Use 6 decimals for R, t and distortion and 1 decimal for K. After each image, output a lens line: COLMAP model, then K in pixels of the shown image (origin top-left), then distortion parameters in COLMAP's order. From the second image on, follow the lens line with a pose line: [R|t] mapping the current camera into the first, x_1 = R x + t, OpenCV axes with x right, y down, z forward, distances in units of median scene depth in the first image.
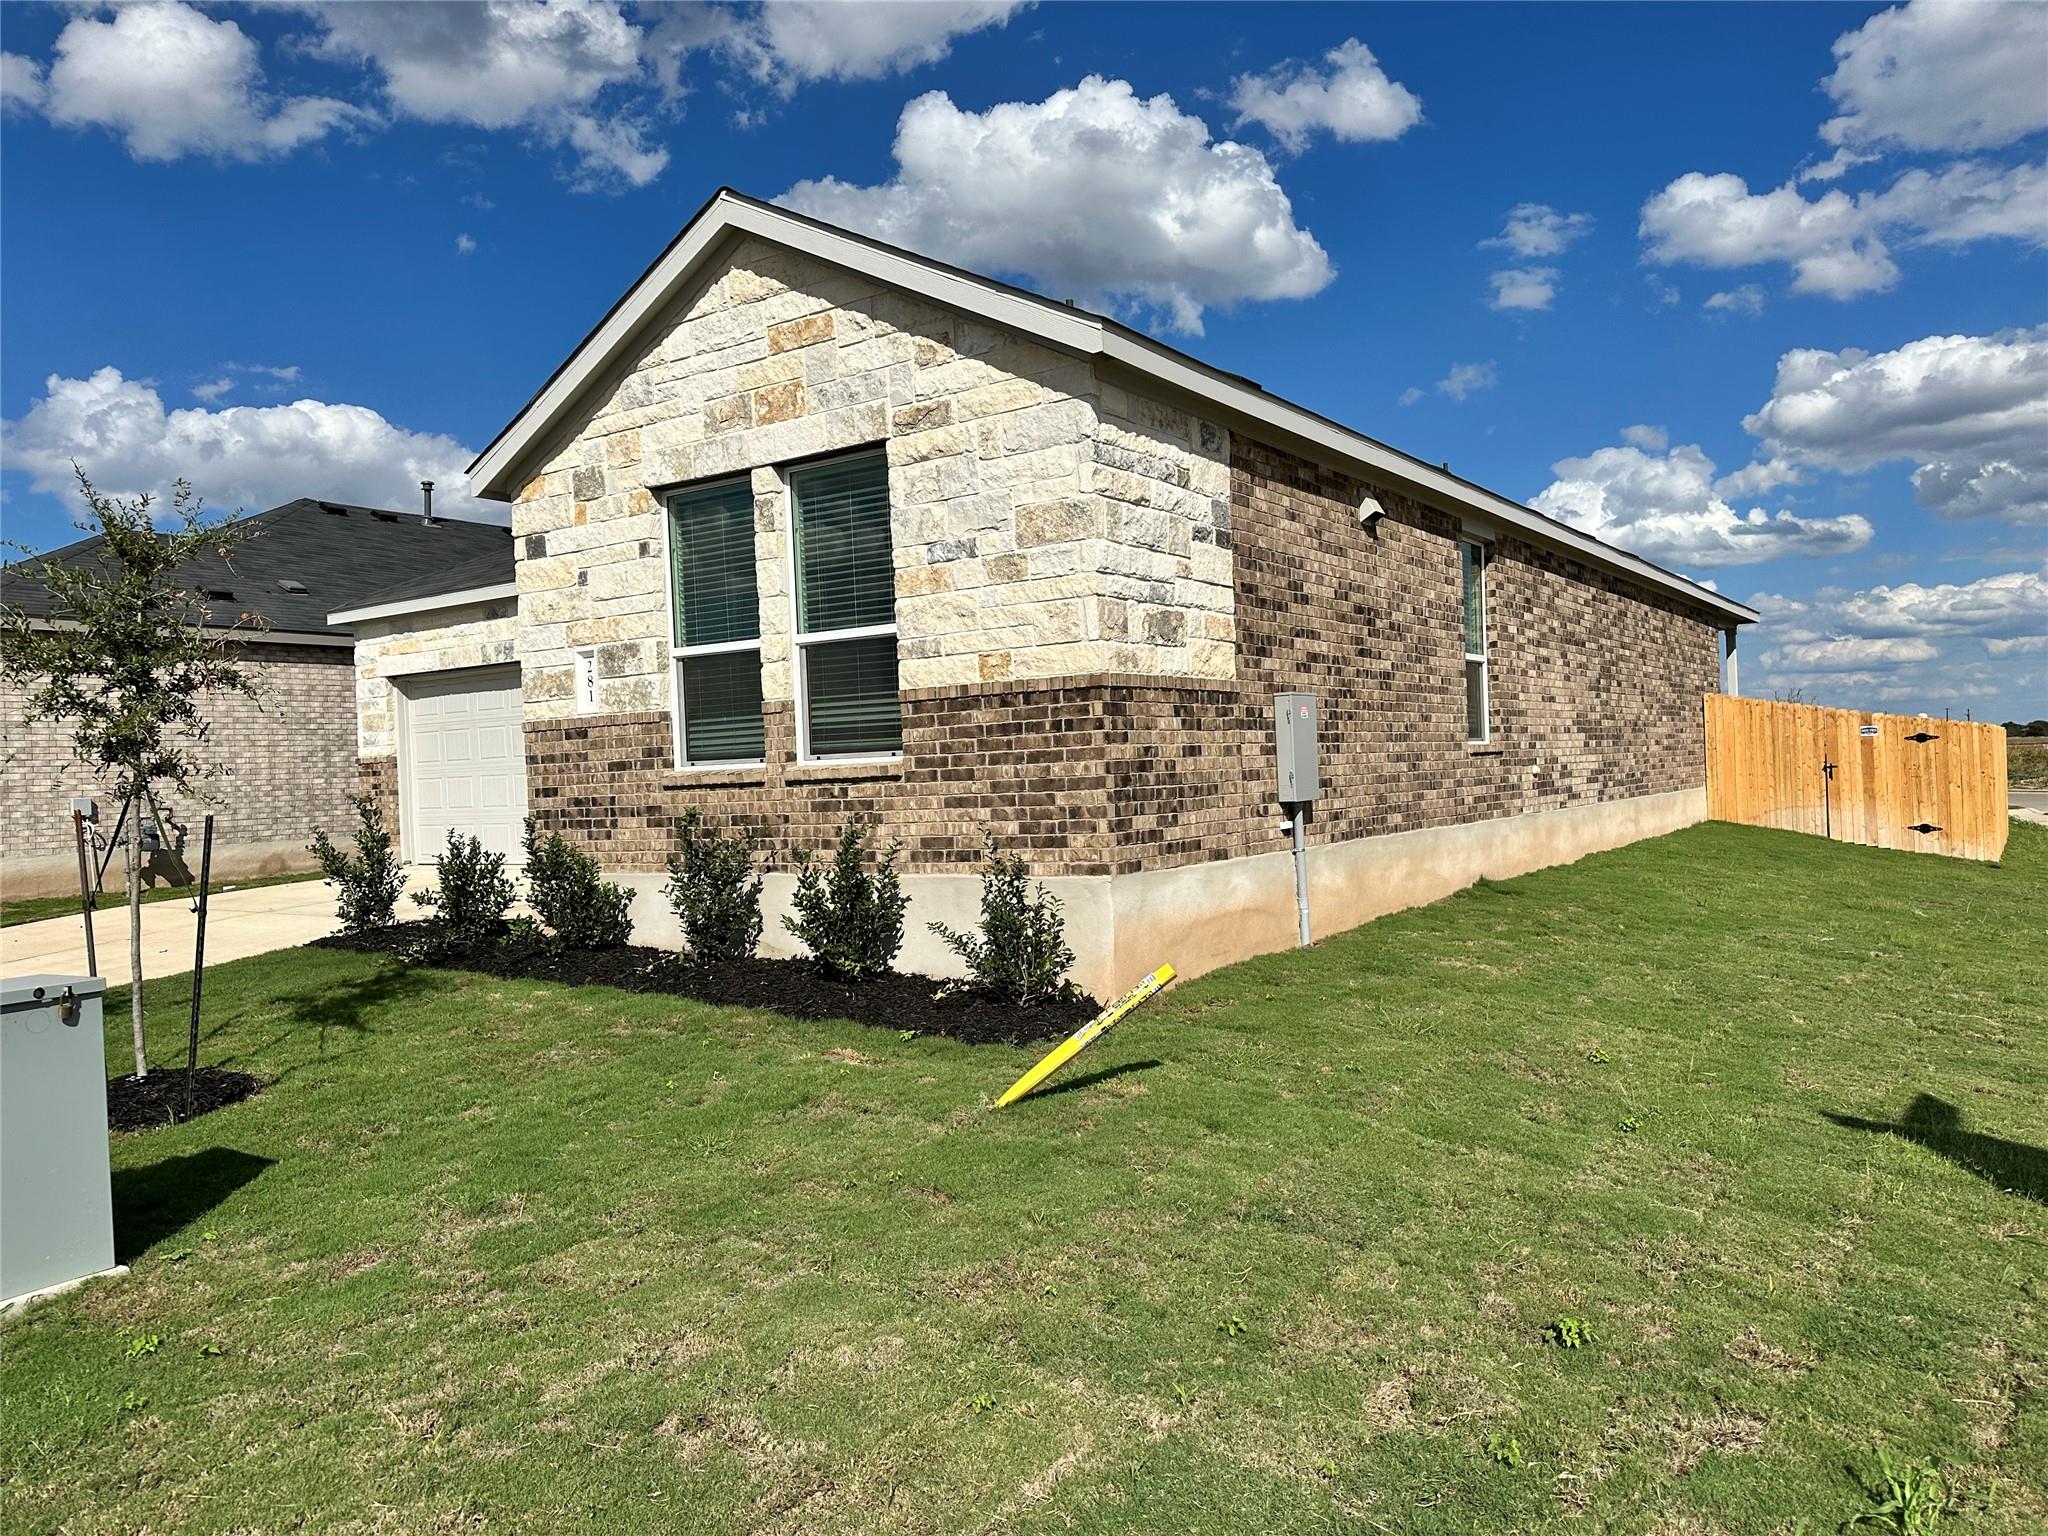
lens RADIAL K [[1424.4, 0, 1024.0], [0, 1424.4, 768.0], [0, 0, 1]] dist [0.142539, -0.001175]
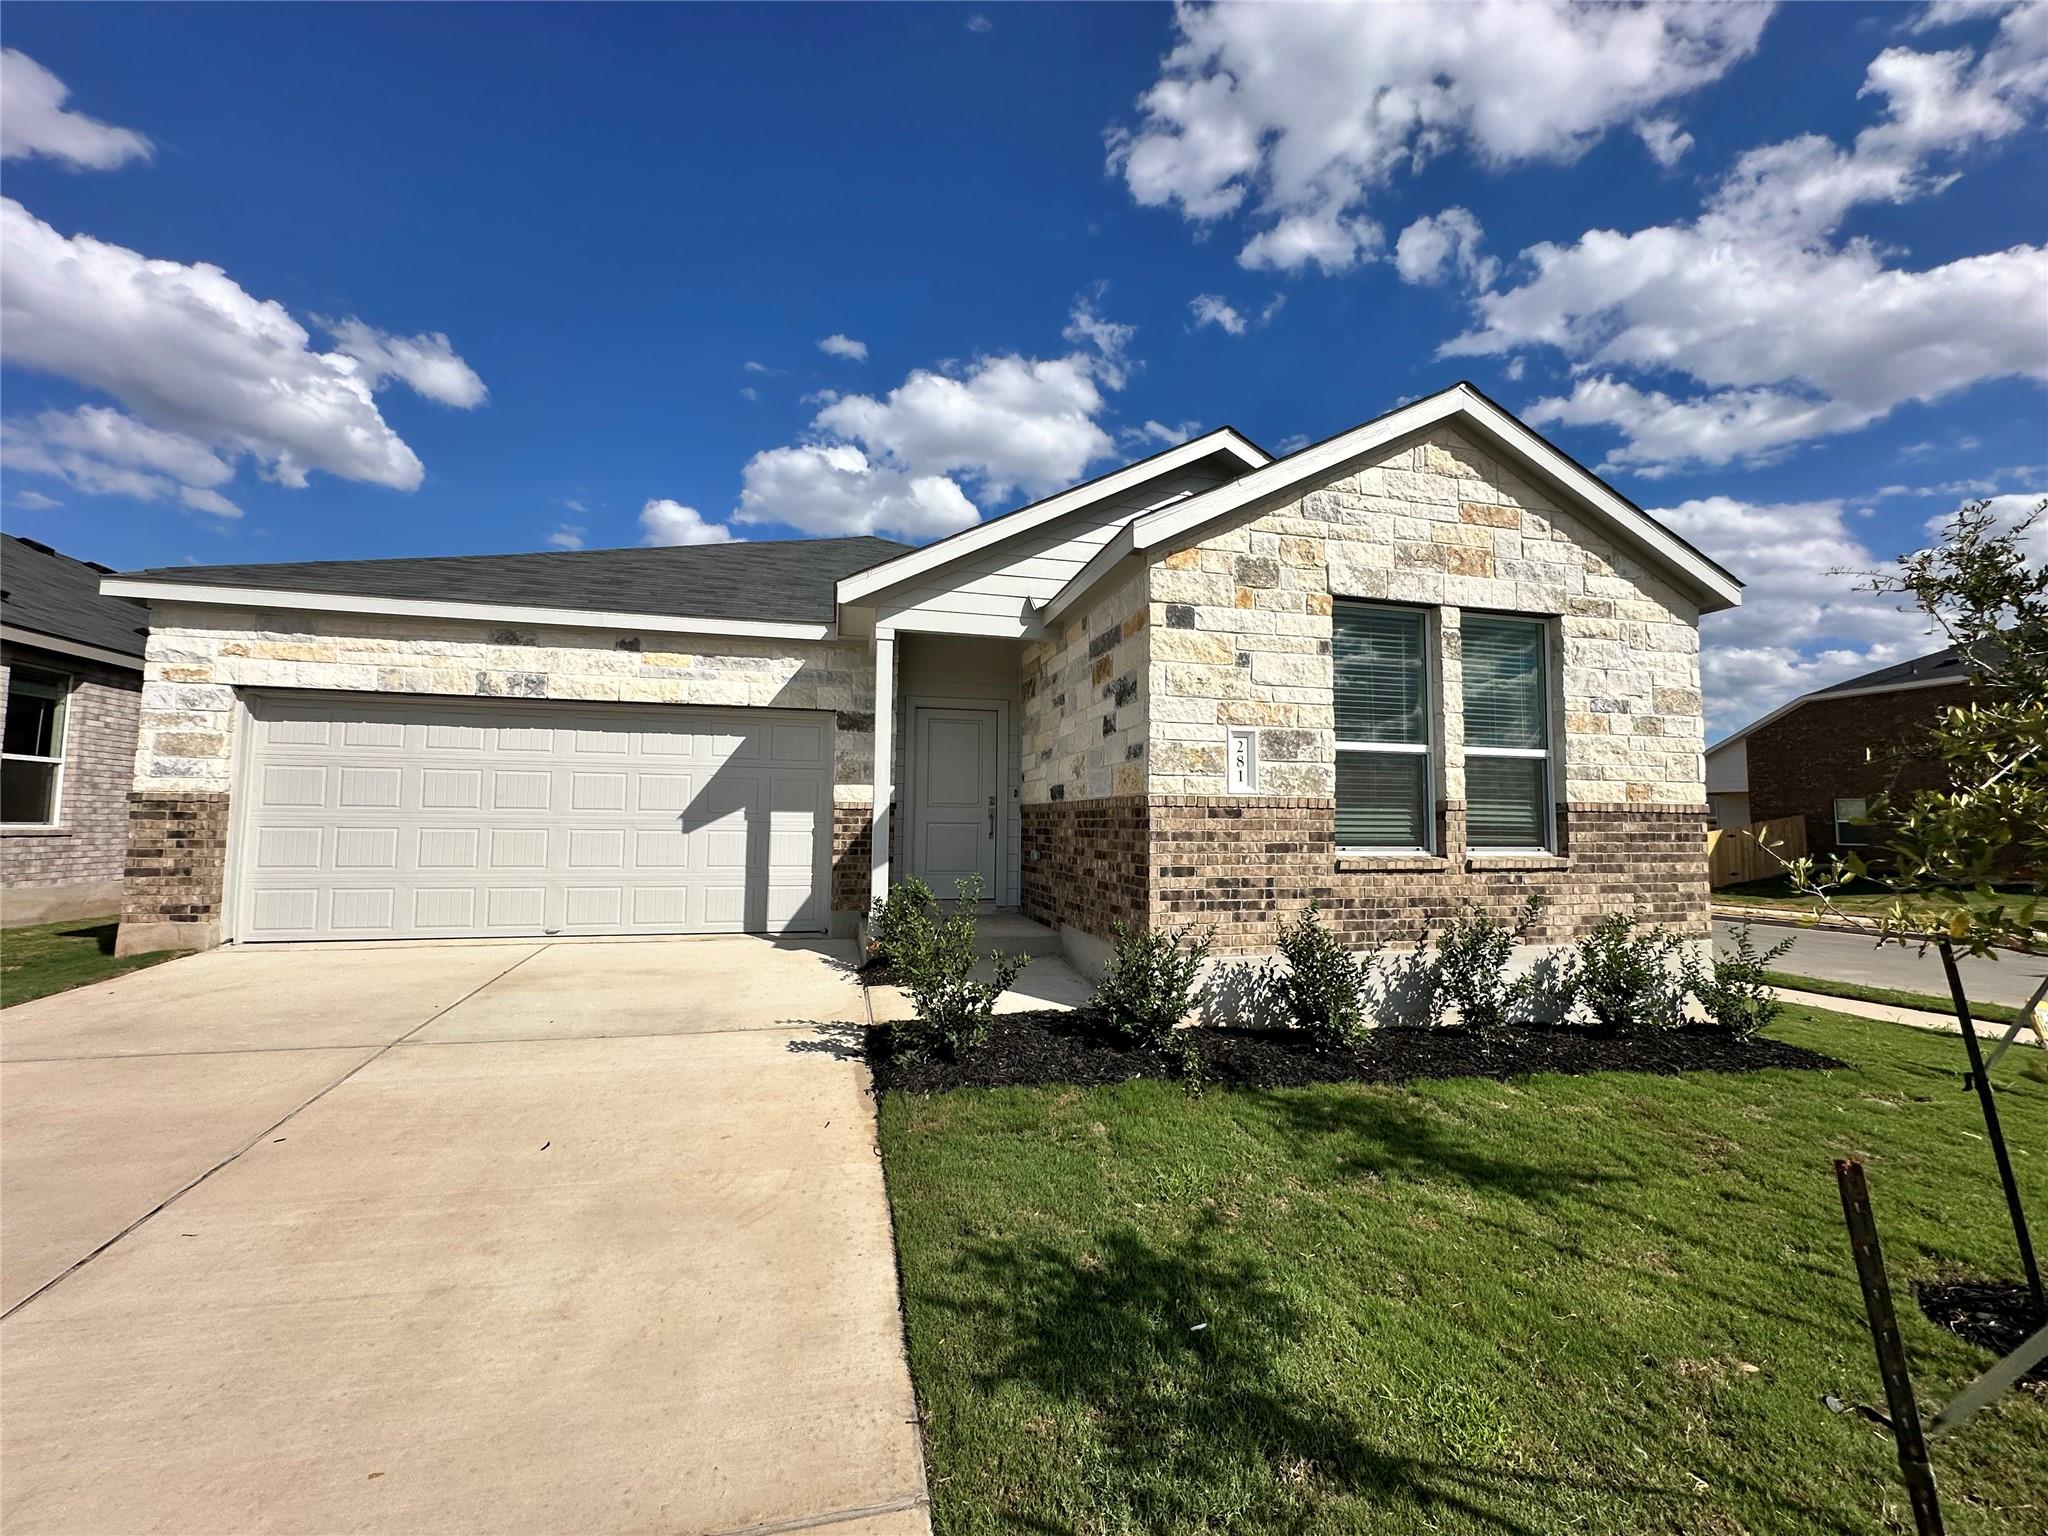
lens RADIAL K [[815.1, 0, 1026.1], [0, 815.1, 759.9], [0, 0, 1]] dist [0.000396, -0.000008]
pose [[0.654524, 0.104910, 0.748727, -0.917914], [-0.038776, 0.993680, -0.105335, 0.004803], [-0.755047, 0.039912, 0.654455, 0.830861]]
